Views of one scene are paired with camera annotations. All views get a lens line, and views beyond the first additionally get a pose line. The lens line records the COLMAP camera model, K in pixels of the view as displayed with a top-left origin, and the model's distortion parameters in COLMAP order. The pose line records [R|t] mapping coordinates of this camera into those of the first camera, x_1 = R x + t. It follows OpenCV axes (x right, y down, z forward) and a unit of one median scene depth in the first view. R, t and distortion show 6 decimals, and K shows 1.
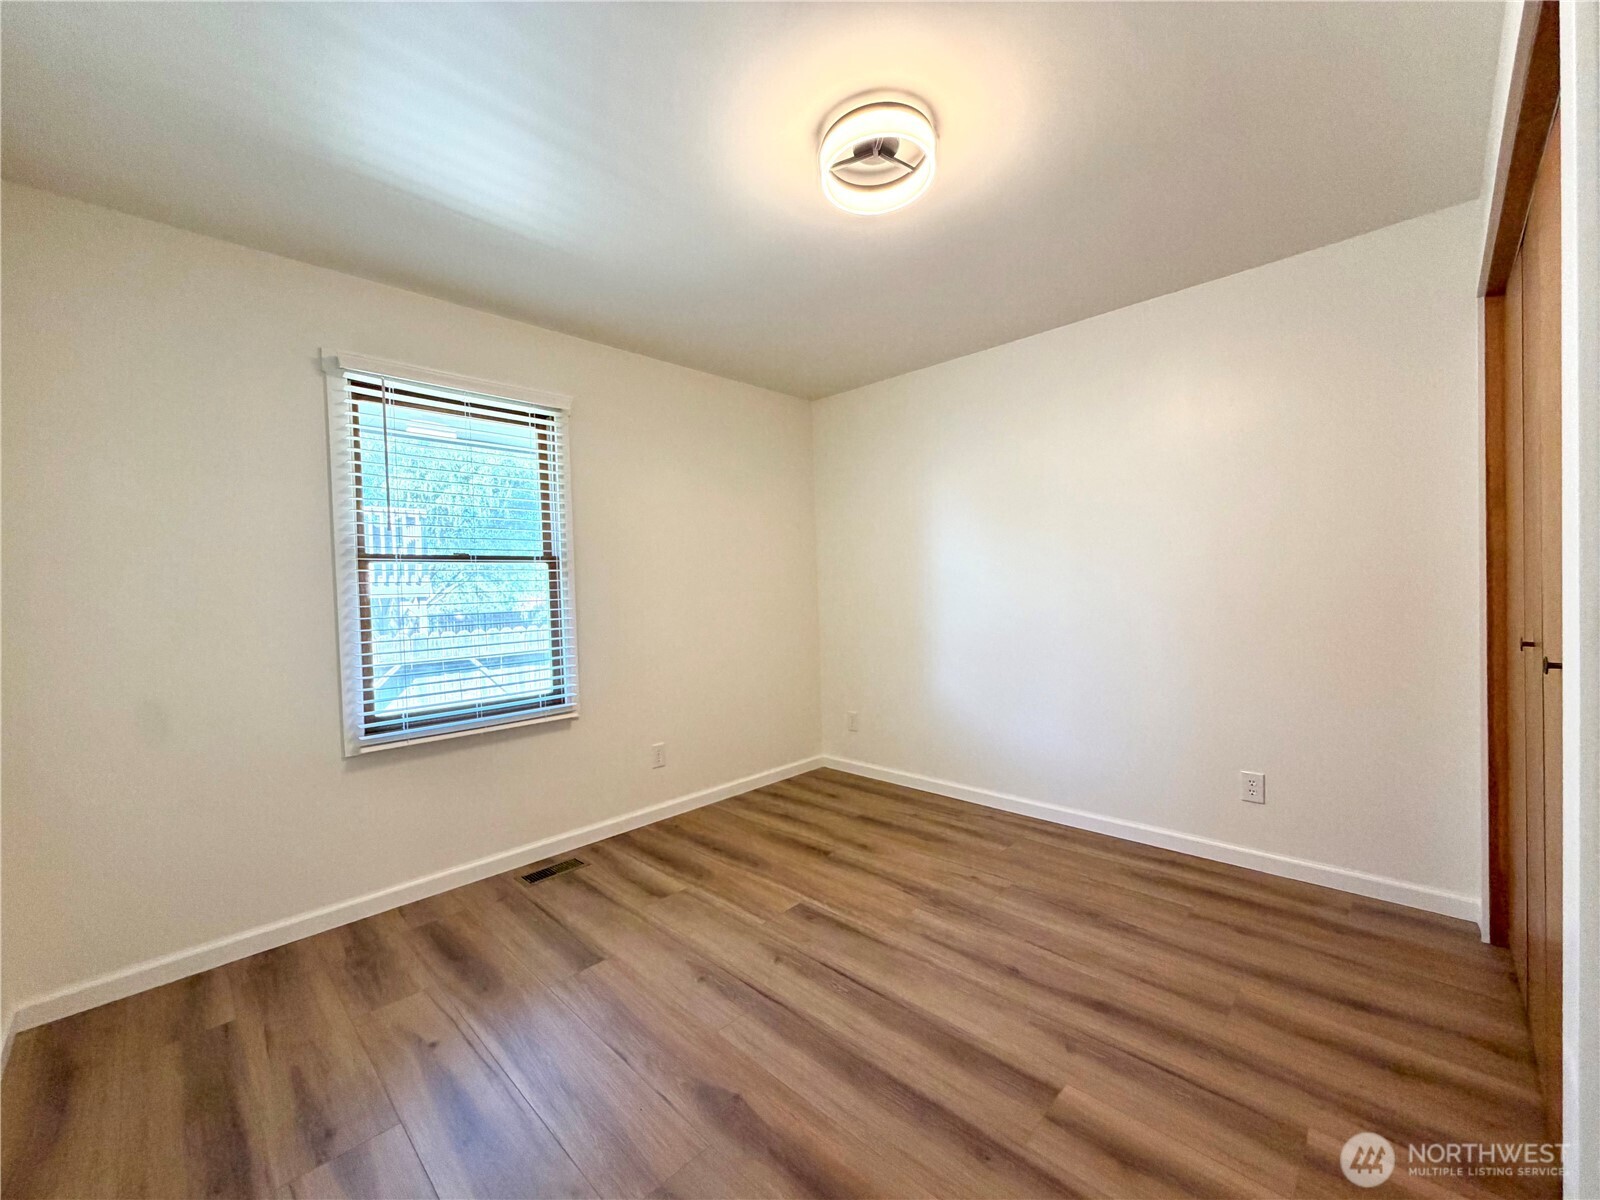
lens RADIAL K [[636.9, 0, 793.4], [0, 636.9, 588.4], [0, 0, 1]] dist [-0.001789, 0.000477]
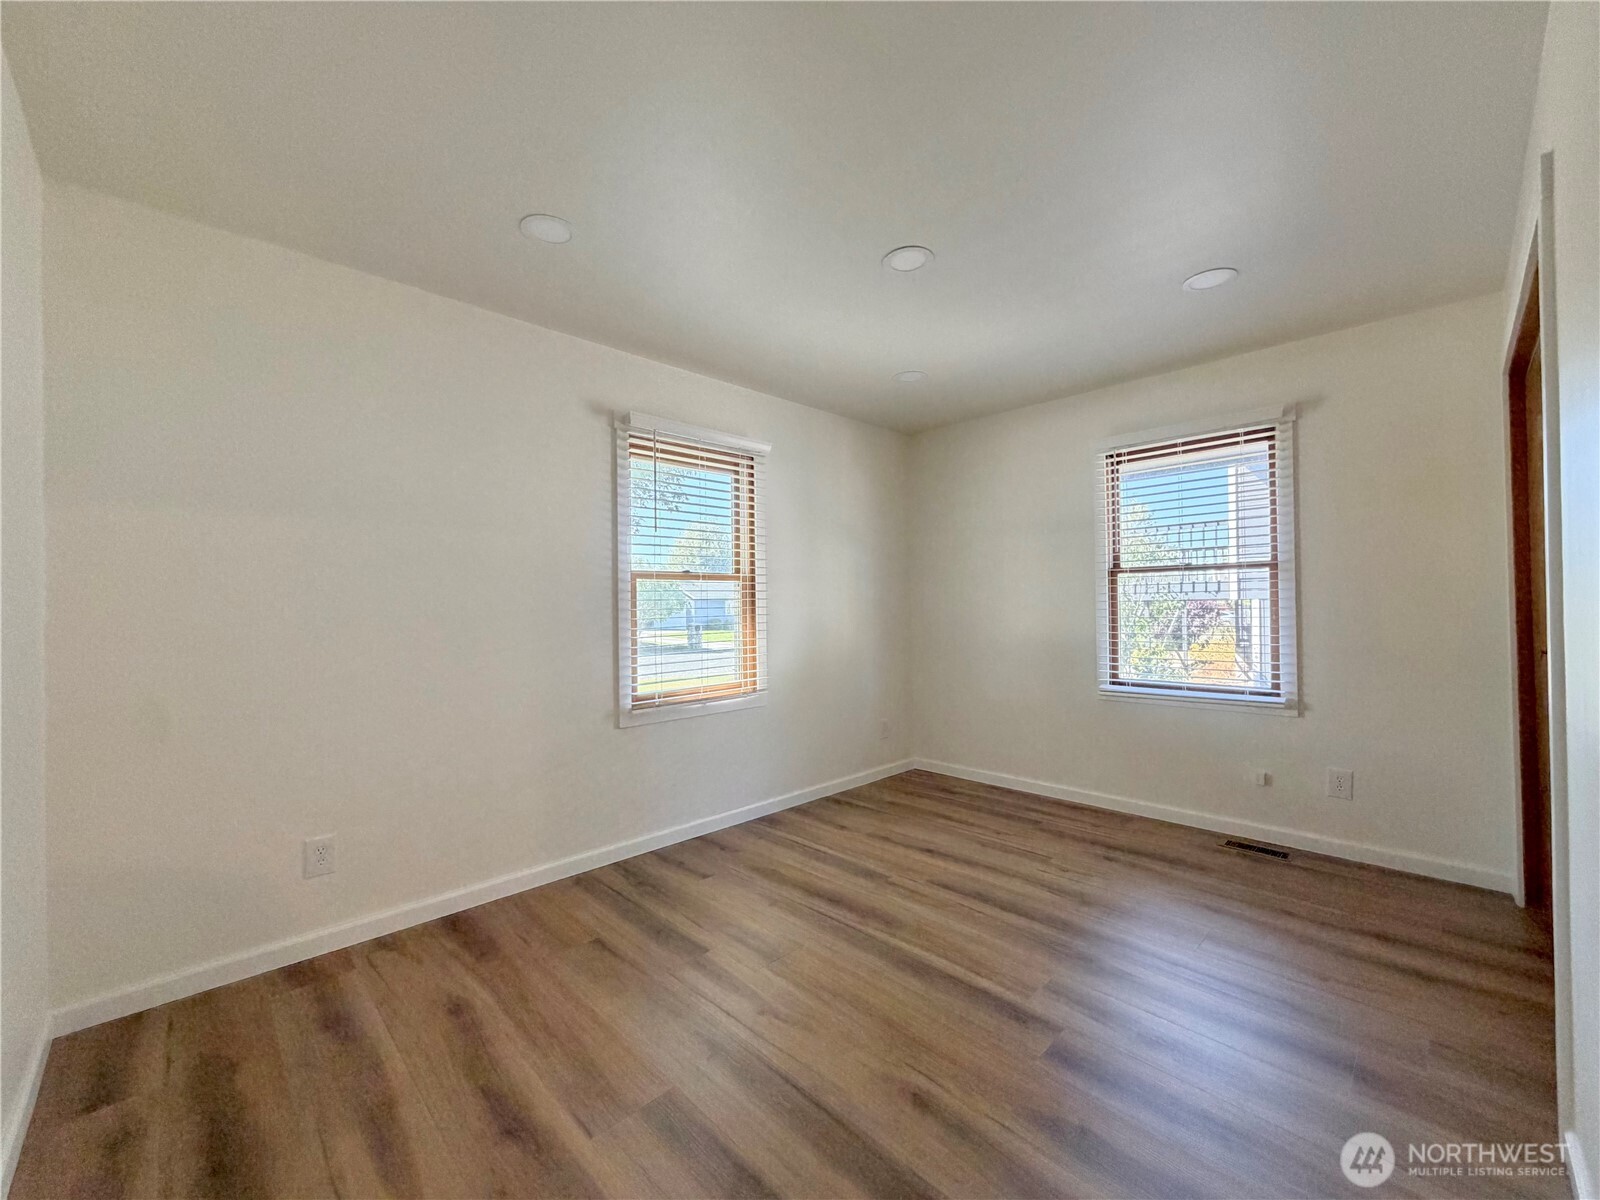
lens RADIAL K [[636.9, 0, 807.1], [0, 636.9, 596.0], [0, 0, 1]] dist [-0.001789, 0.000477]
pose [[0.999750, 0.011761, -0.018995, -0.239034], [-0.012159, 0.999706, -0.020996, 0.009155], [0.018742, 0.021222, 0.999599, -0.235728]]
